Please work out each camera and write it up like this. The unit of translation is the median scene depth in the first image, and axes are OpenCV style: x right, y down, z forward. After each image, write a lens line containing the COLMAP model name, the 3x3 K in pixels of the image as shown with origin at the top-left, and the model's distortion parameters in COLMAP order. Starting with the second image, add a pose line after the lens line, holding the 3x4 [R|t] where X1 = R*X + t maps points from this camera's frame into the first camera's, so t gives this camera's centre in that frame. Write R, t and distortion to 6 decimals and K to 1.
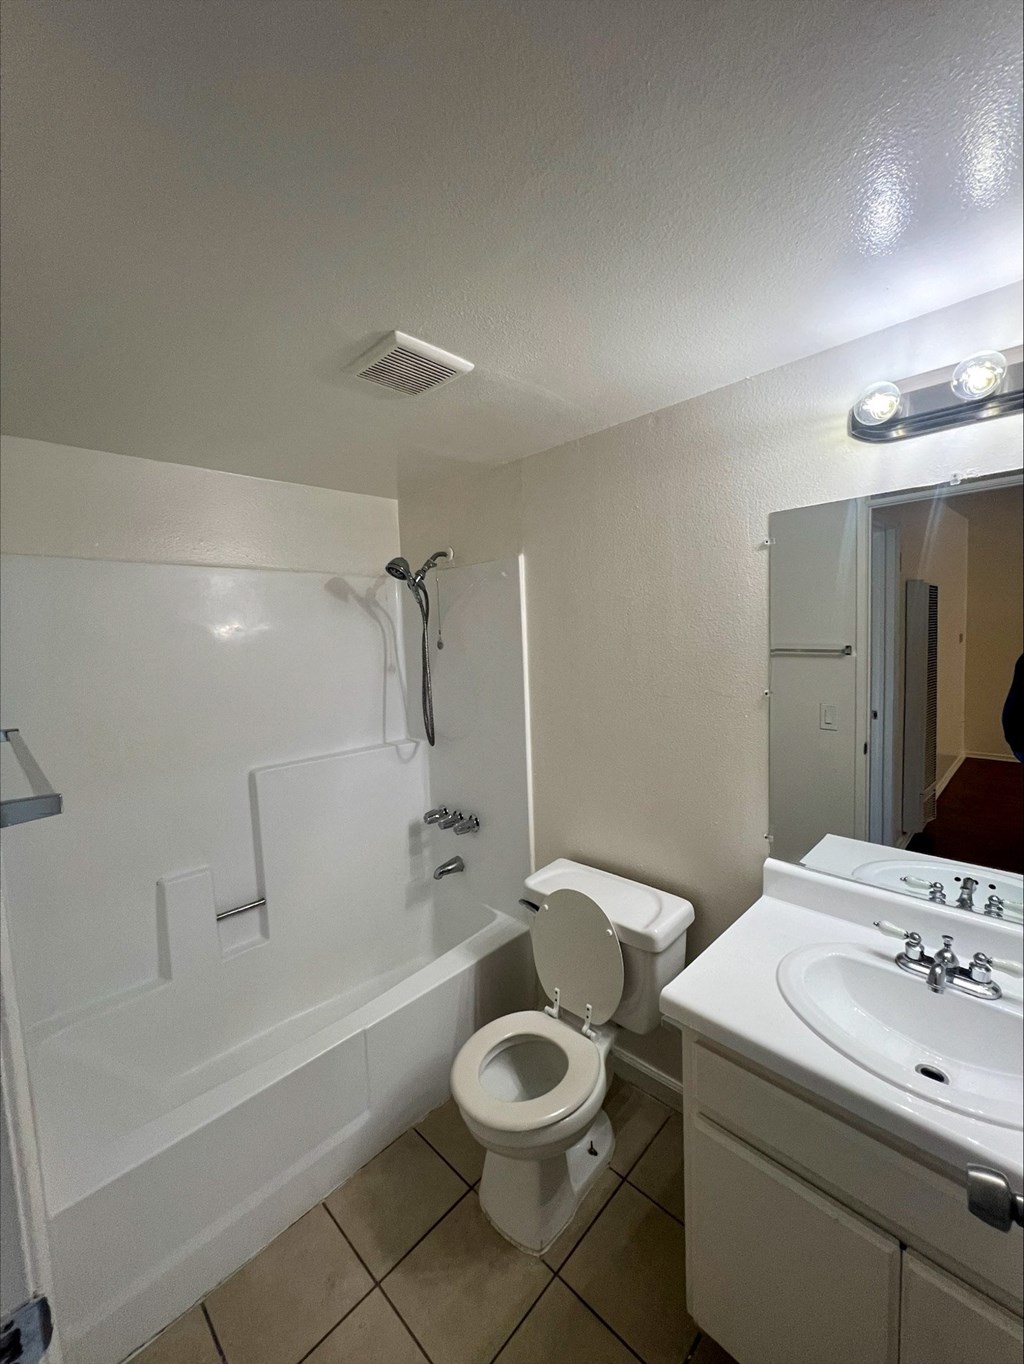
lens RADIAL K [[542.3, 0, 508.7], [0, 542.3, 682.9], [0, 0, 1]] dist [-0.000110, -0.000203]
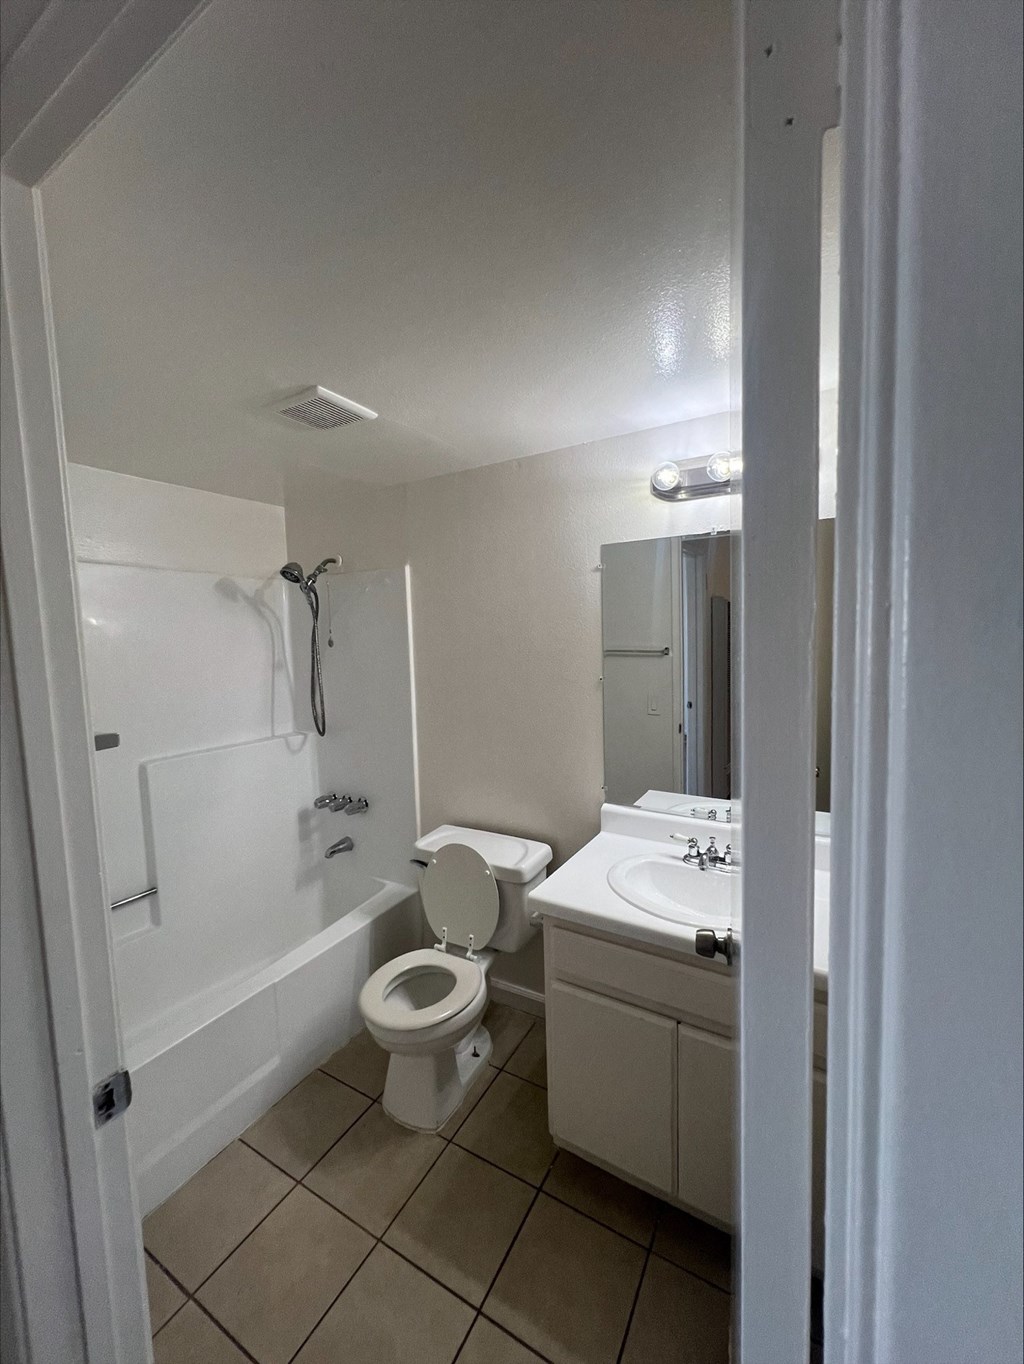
lens RADIAL K [[542.3, 0, 508.7], [0, 542.3, 682.9], [0, 0, 1]] dist [-0.000110, -0.000203]
pose [[0.969520, -0.008112, 0.244876, -0.064425], [0.010820, 0.999894, -0.009715, 0.034971], [-0.244772, 0.012068, 0.969506, -0.212348]]
